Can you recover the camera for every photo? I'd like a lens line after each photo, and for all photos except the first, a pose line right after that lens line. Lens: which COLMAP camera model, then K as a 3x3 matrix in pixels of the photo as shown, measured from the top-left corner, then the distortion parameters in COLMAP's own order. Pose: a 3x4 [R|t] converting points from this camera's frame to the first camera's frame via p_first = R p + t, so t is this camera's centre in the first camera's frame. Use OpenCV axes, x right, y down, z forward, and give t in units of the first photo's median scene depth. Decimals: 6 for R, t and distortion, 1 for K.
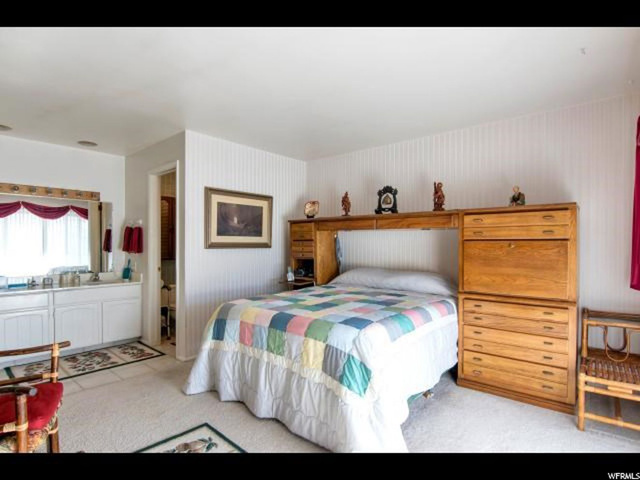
lens RADIAL K [[334.3, 0, 317.5], [0, 334.3, 245.4], [0, 0, 1]] dist [-0.030834, -0.004766]
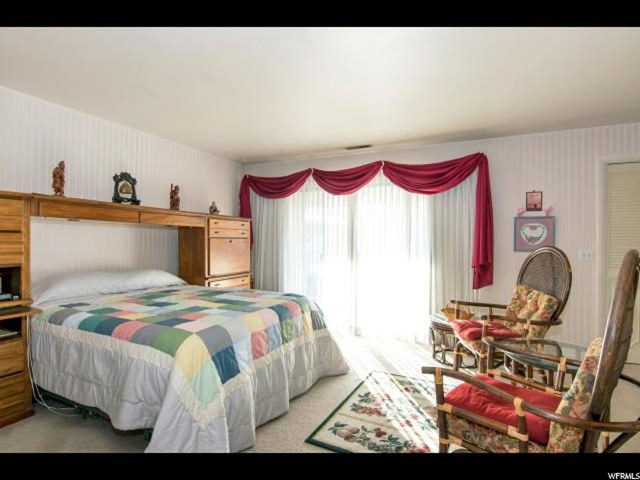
lens RADIAL K [[334.3, 0, 318.9], [0, 334.3, 240.9], [0, 0, 1]] dist [-0.030834, -0.004766]
pose [[-0.266028, 0.001974, 0.963963, -0.758862], [-0.001112, 0.999997, -0.002354, 0.000523], [-0.963965, -0.001698, -0.266025, 0.756739]]
